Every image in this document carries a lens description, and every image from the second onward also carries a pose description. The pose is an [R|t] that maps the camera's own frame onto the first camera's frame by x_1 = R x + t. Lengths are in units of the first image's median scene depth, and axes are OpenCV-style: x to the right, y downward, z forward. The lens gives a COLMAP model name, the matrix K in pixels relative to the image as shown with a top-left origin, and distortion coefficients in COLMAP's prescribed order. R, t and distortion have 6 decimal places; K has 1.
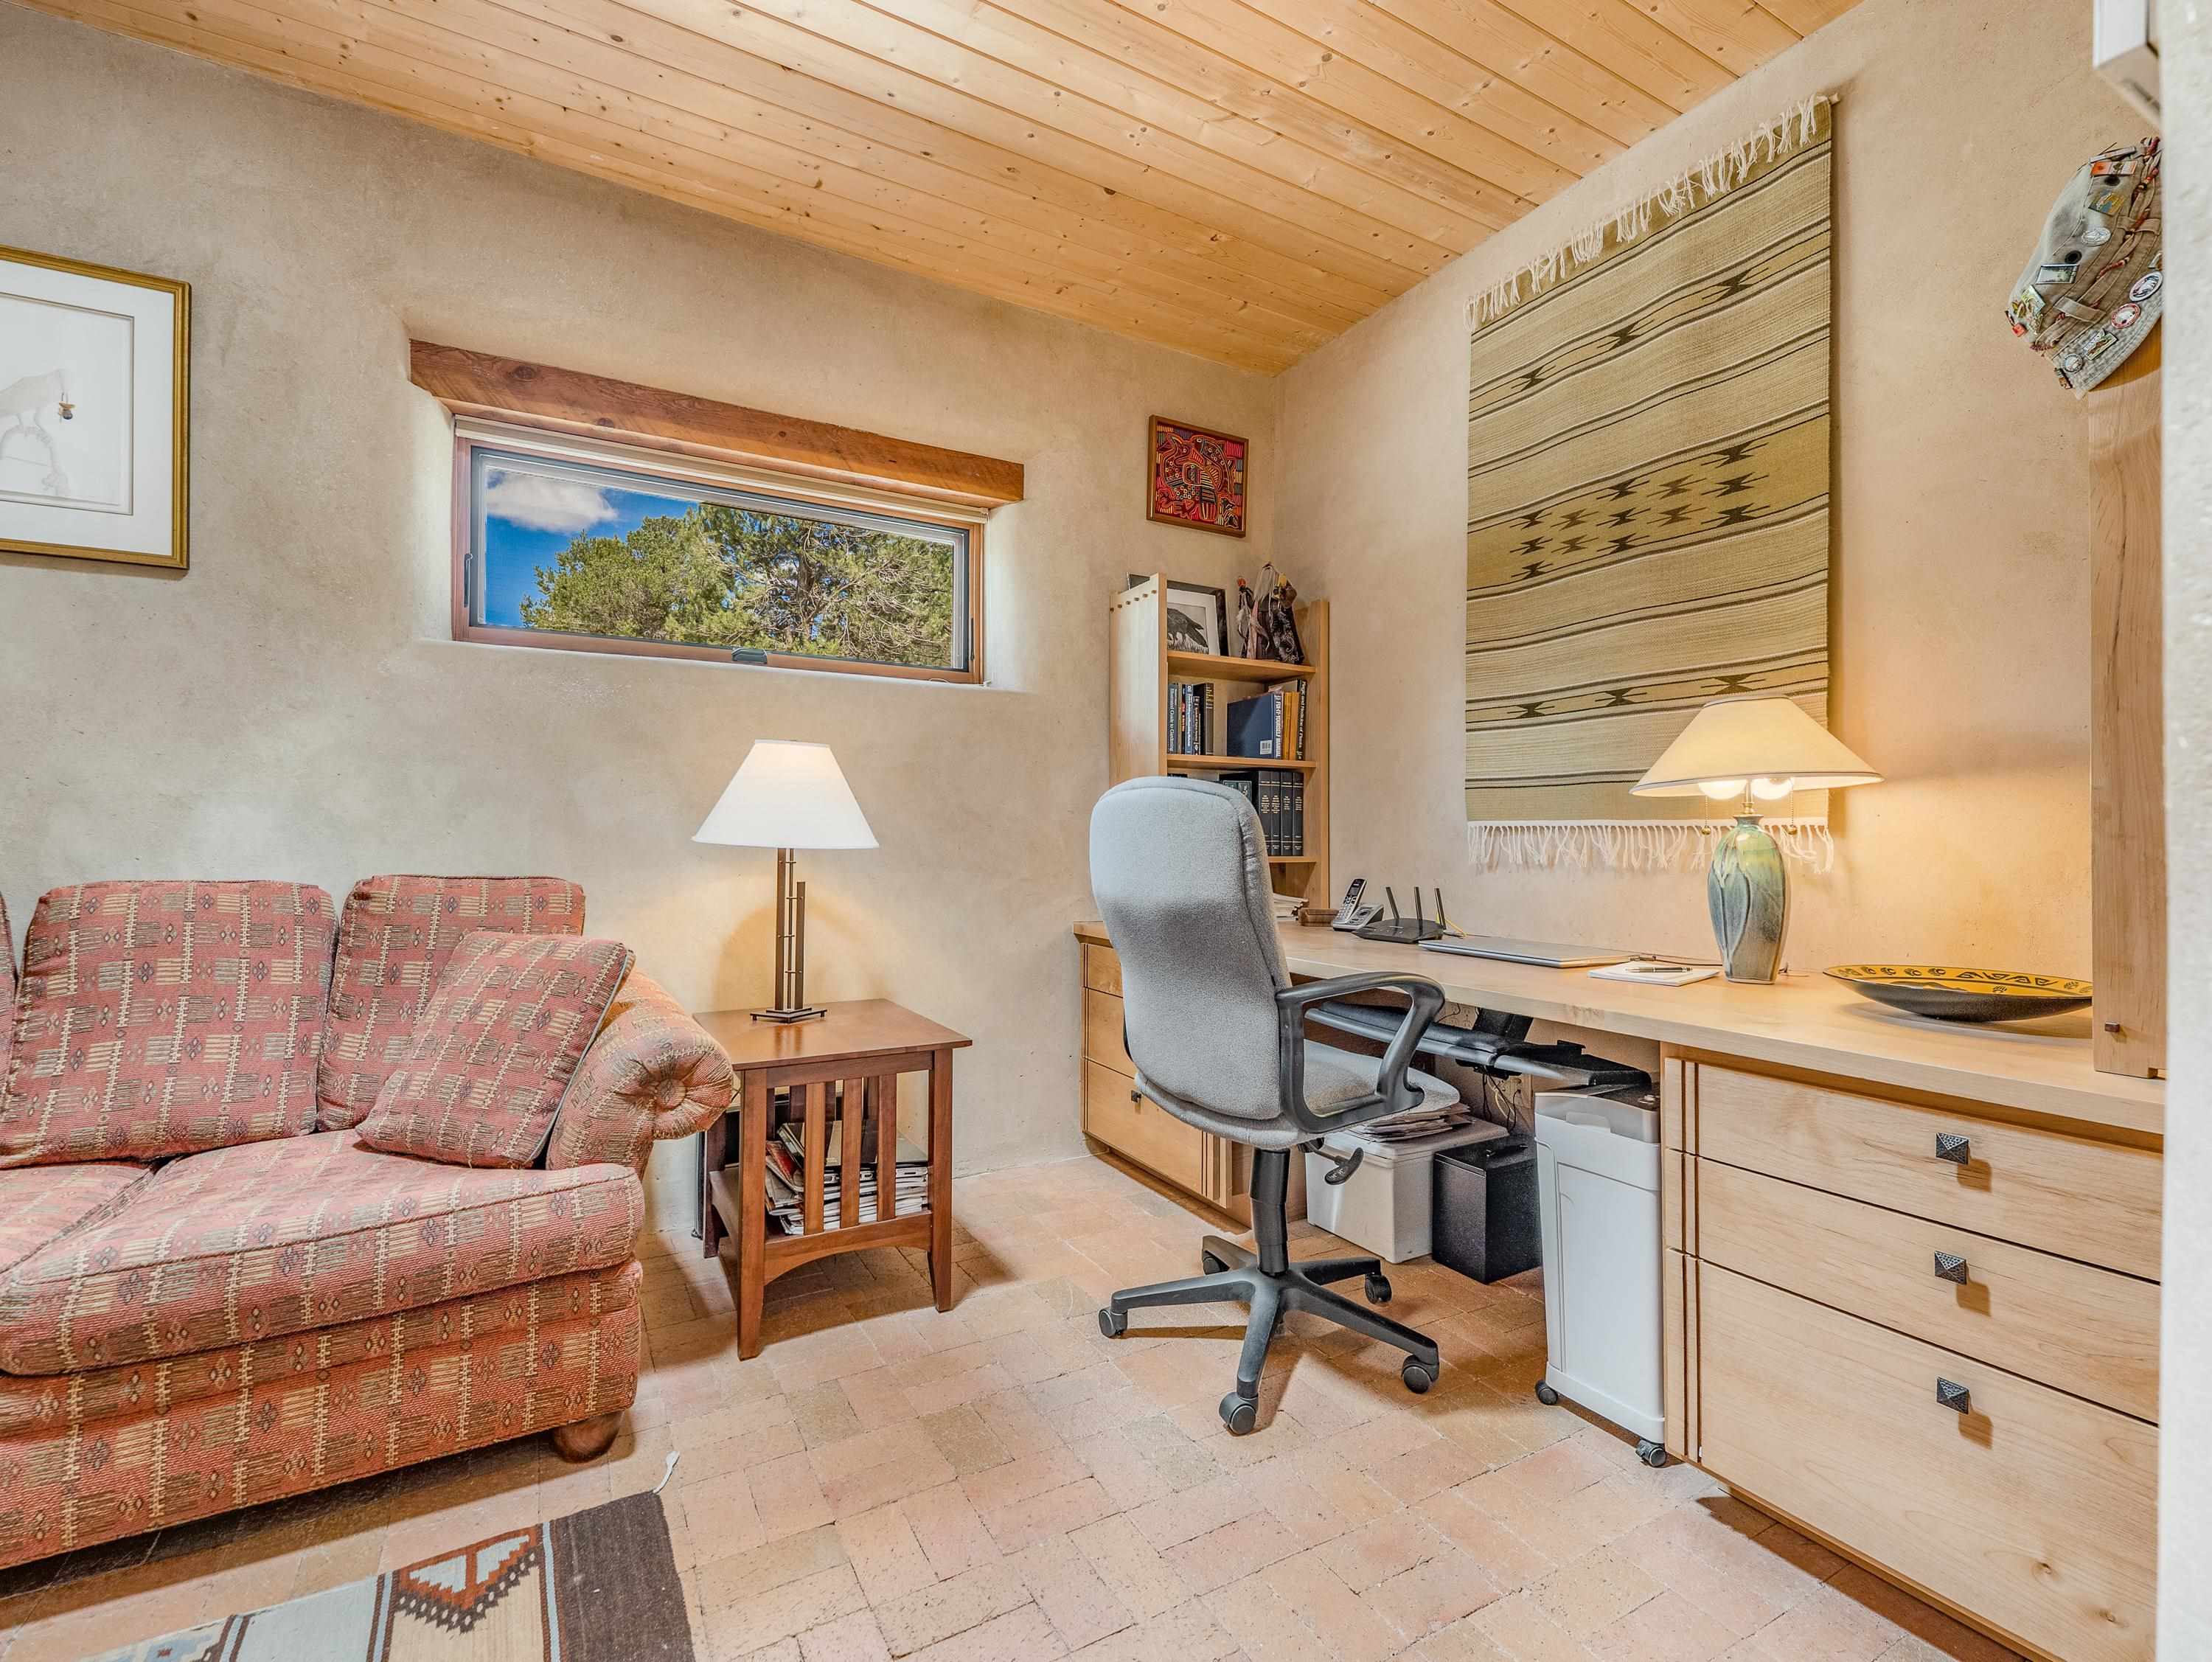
lens RADIAL K [[986.0, 0, 1096.3], [0, 986.0, 833.8], [0, 0, 1]] dist [0.021786, -0.007879]
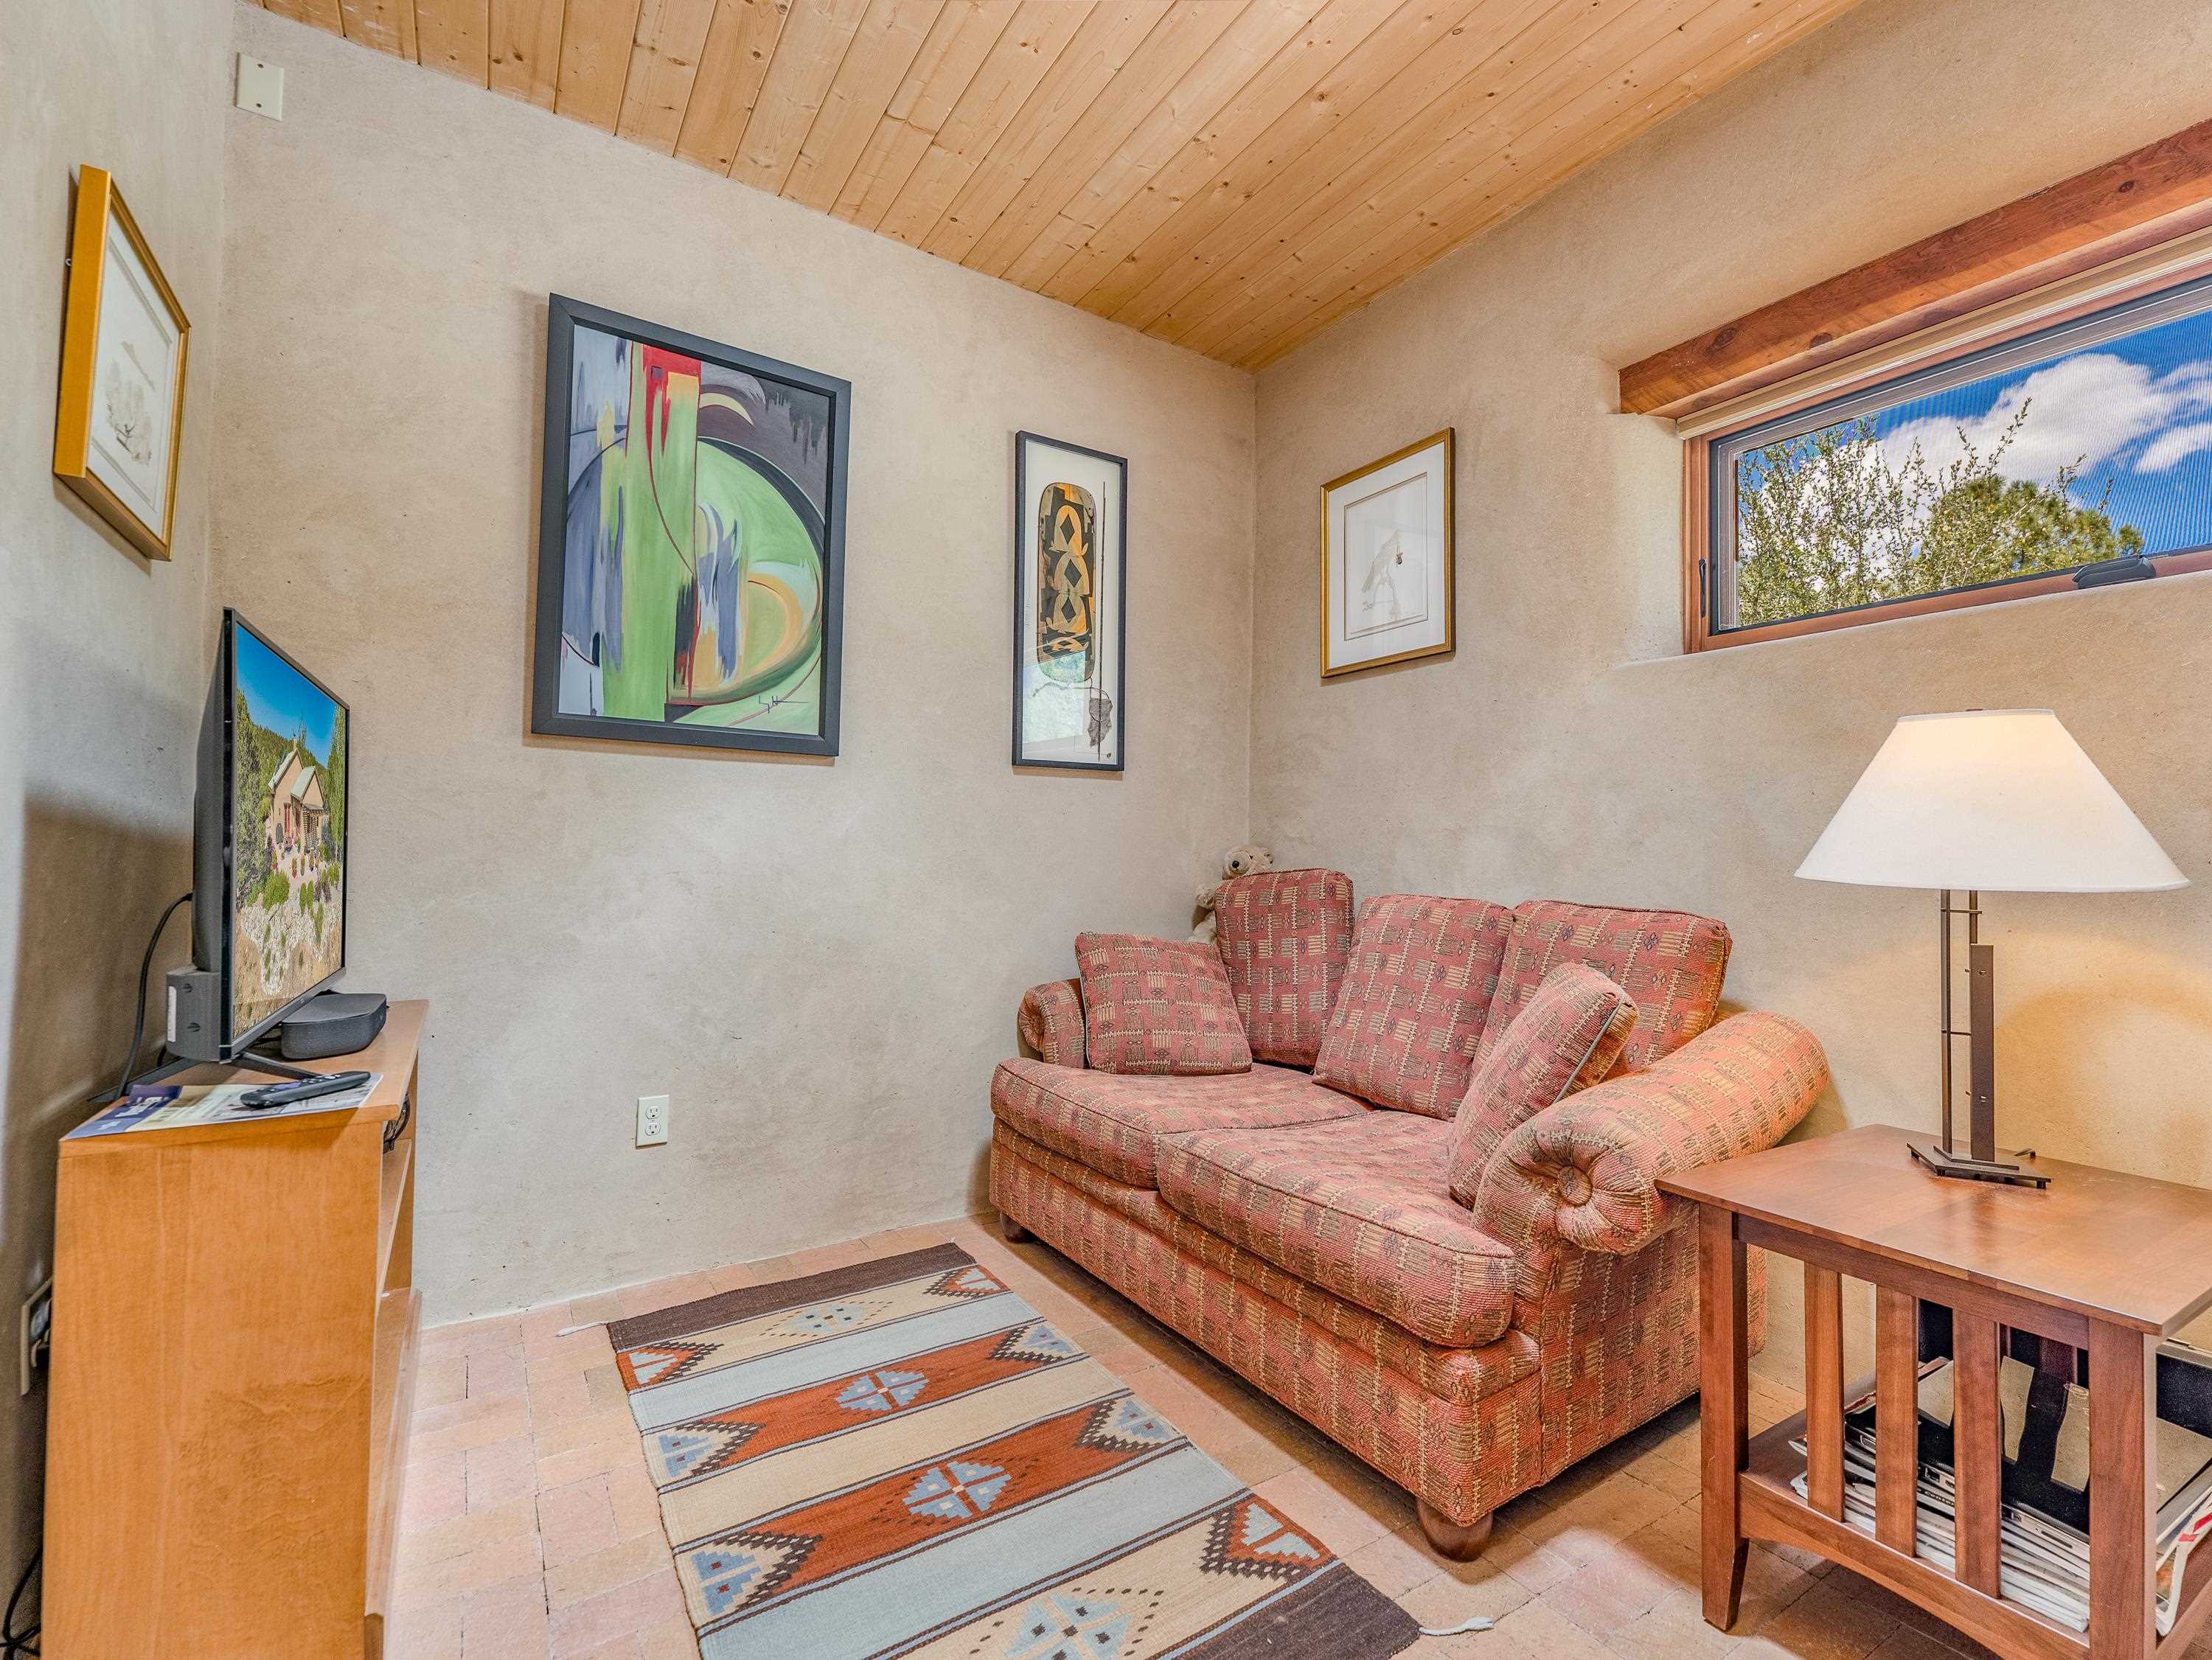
lens RADIAL K [[985.9, 0, 1120.4], [0, 985.9, 822.3], [0, 0, 1]] dist [0.021786, -0.007879]
pose [[0.064951, -0.033934, -0.997311, 0.285486], [-0.005739, 0.999392, -0.034379, -0.001455], [0.997872, 0.007957, 0.064717, 0.465670]]
